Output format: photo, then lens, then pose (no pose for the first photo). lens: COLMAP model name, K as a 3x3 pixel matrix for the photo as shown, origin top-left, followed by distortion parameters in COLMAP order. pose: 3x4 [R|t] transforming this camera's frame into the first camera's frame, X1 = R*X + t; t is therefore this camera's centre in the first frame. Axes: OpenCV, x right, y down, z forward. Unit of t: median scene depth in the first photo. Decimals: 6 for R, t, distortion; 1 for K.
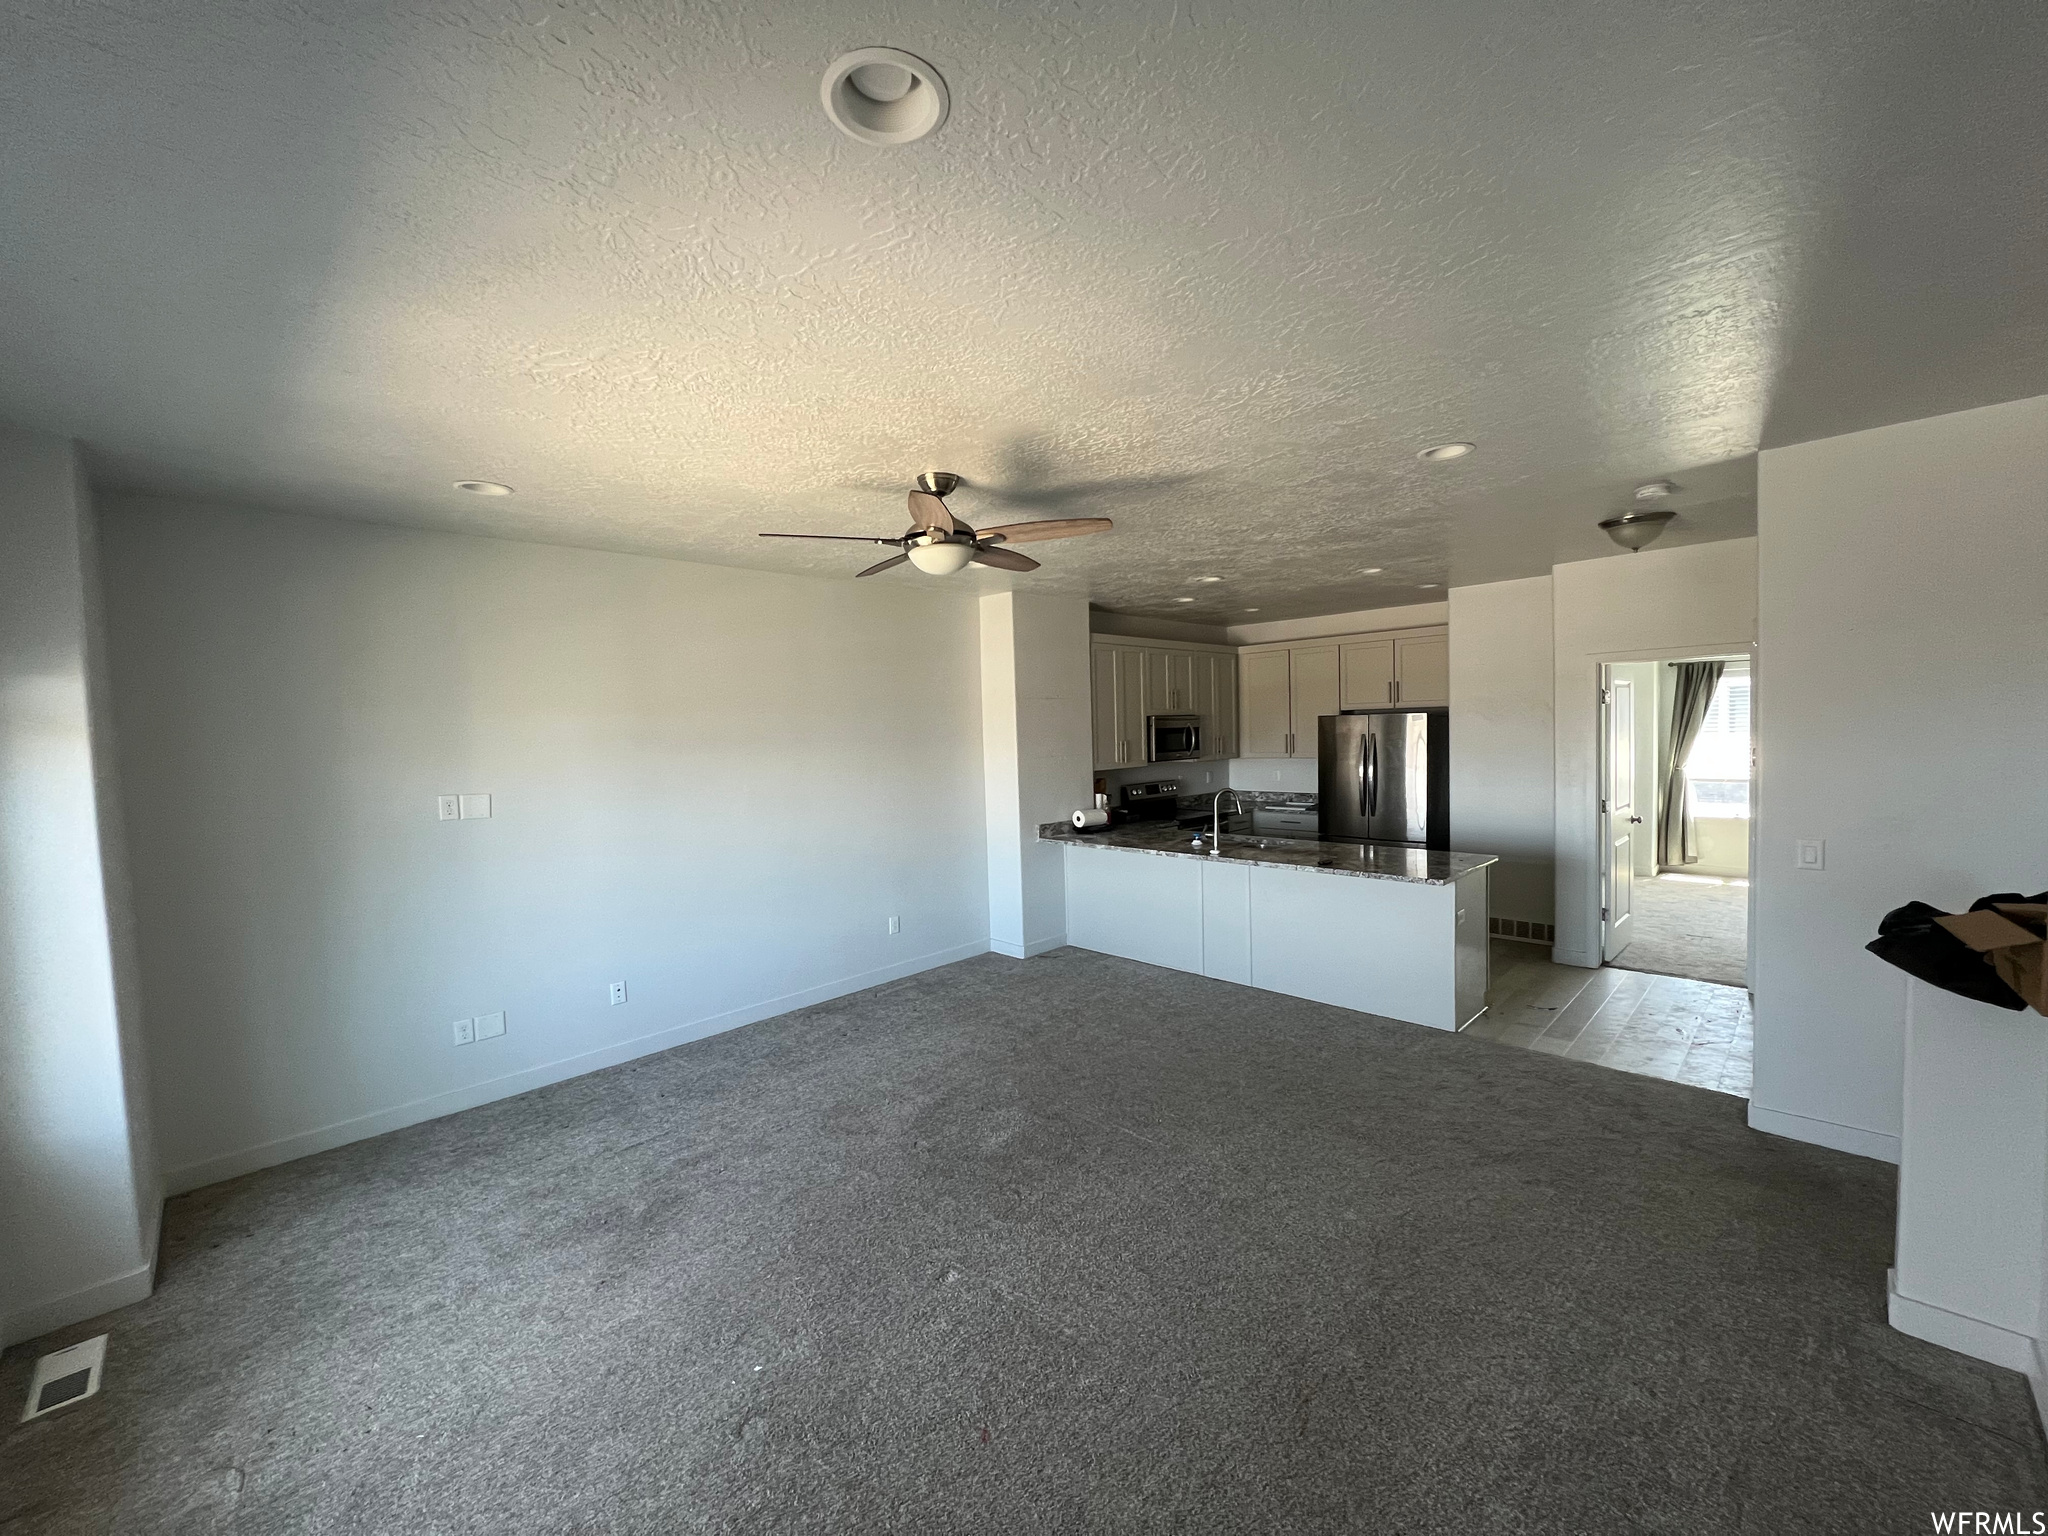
lens RADIAL K [[815.0, 0, 1024.7], [0, 815.0, 768.6], [0, 0, 1]] dist [0.000616, 0.000191]
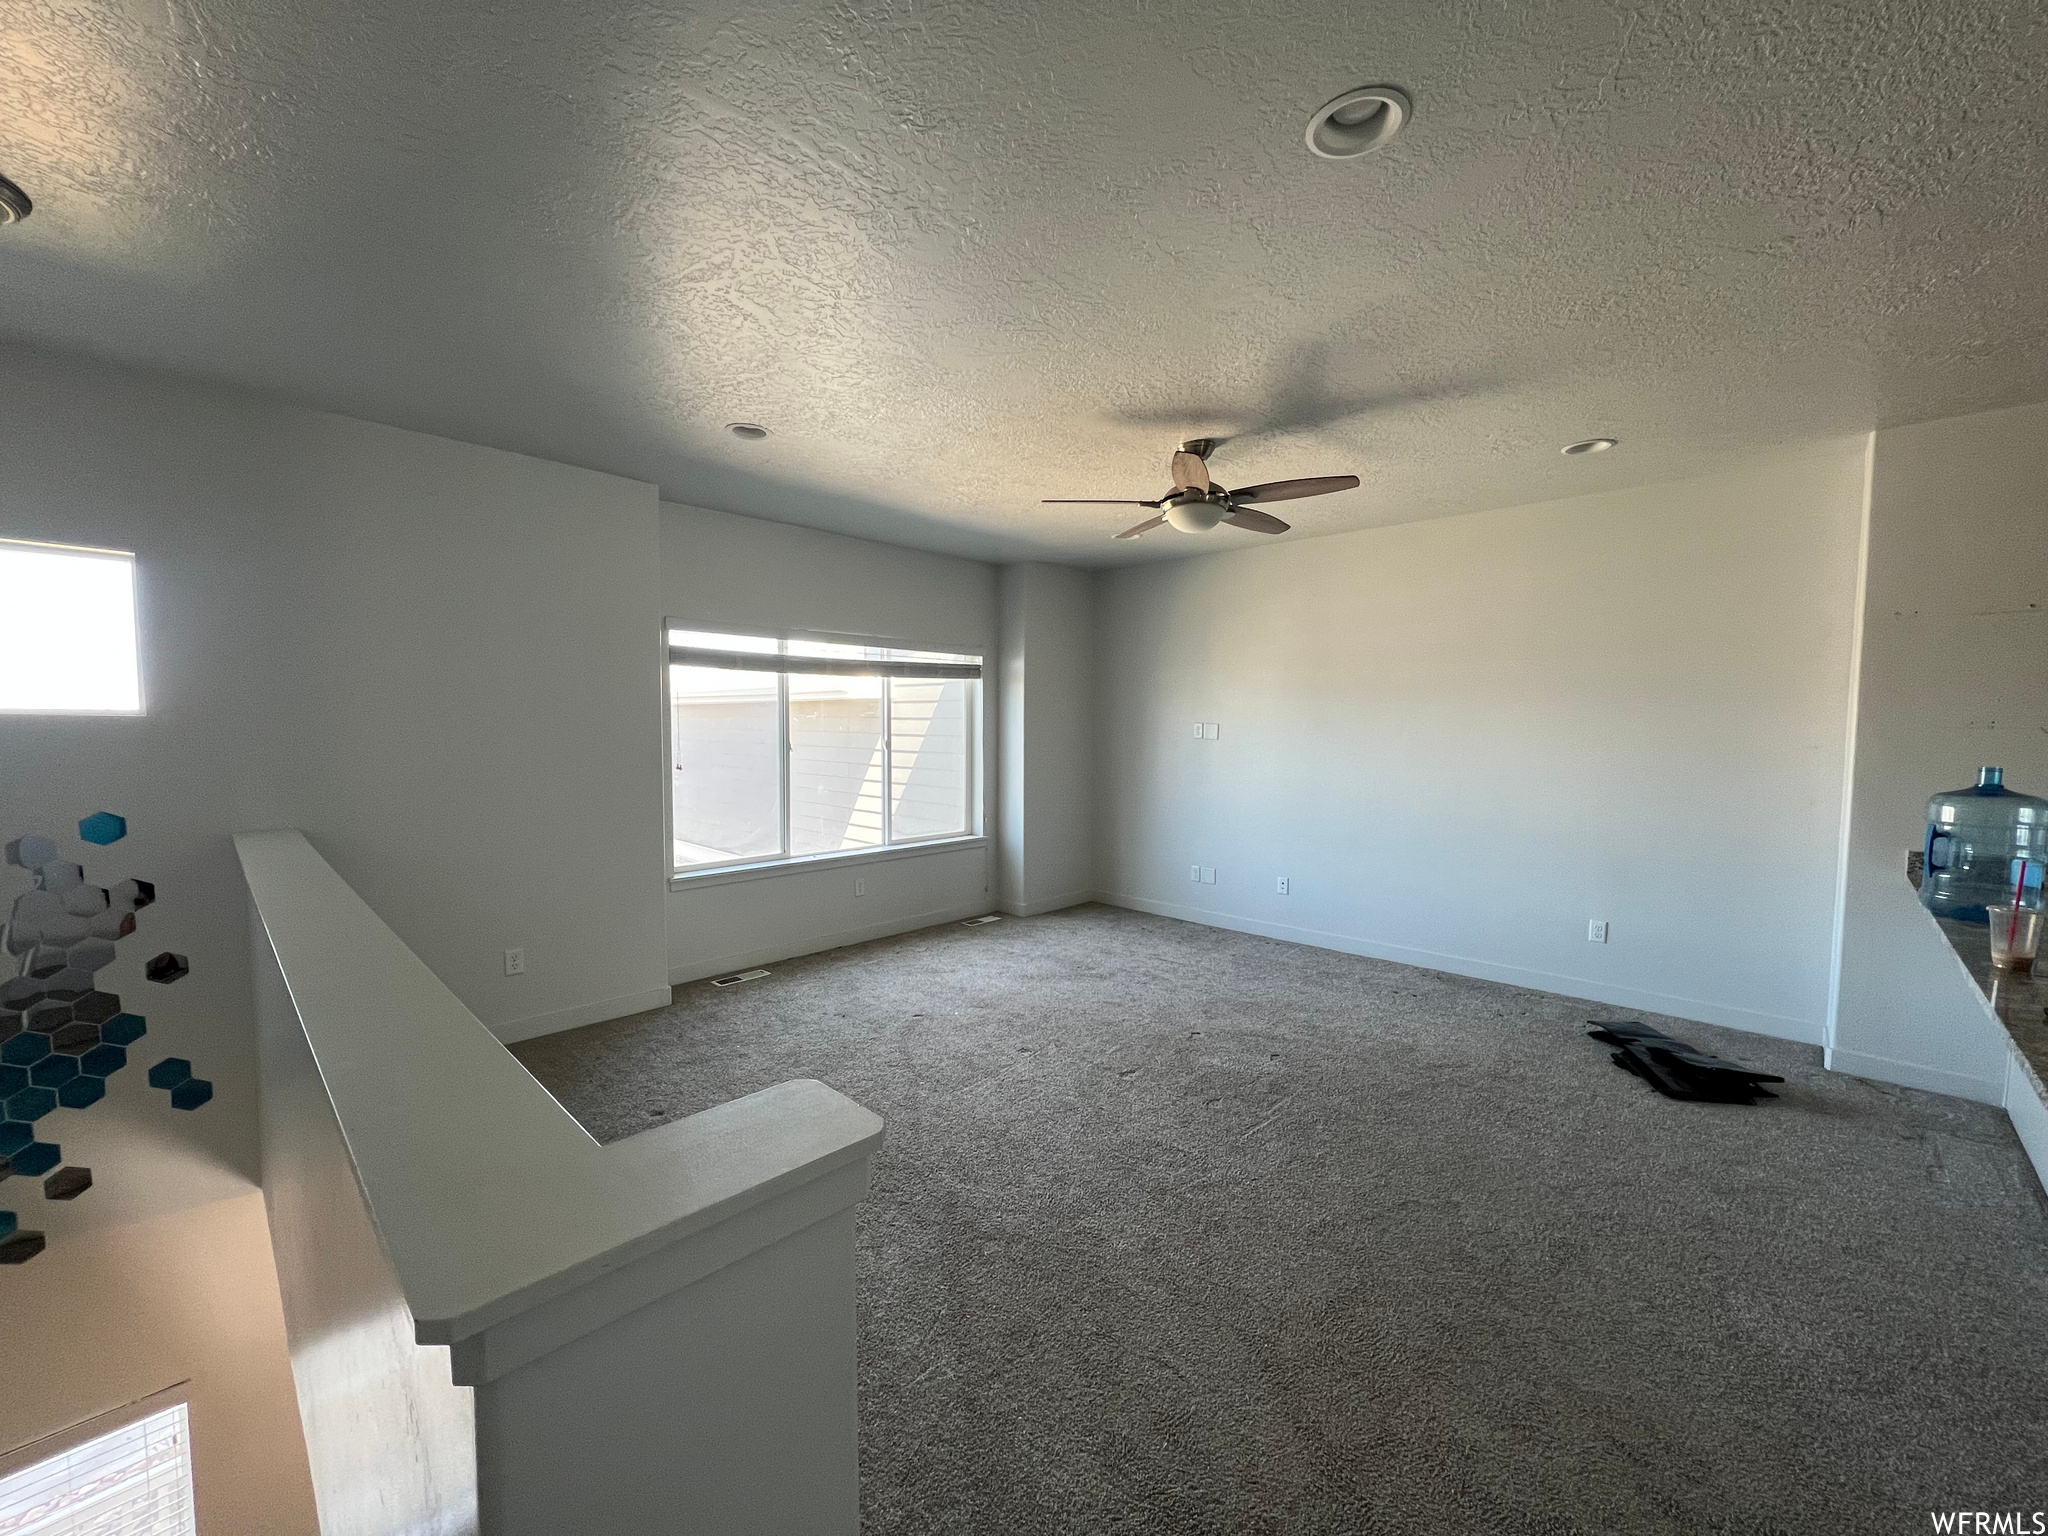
lens RADIAL K [[815.0, 0, 1028.0], [0, 815.0, 768.2], [0, 0, 1]] dist [0.000616, 0.000191]
pose [[0.017141, 0.089263, -0.995861, 0.675869], [-0.056163, 0.994520, 0.088176, -0.000694], [0.998274, 0.054419, 0.022060, 0.494306]]
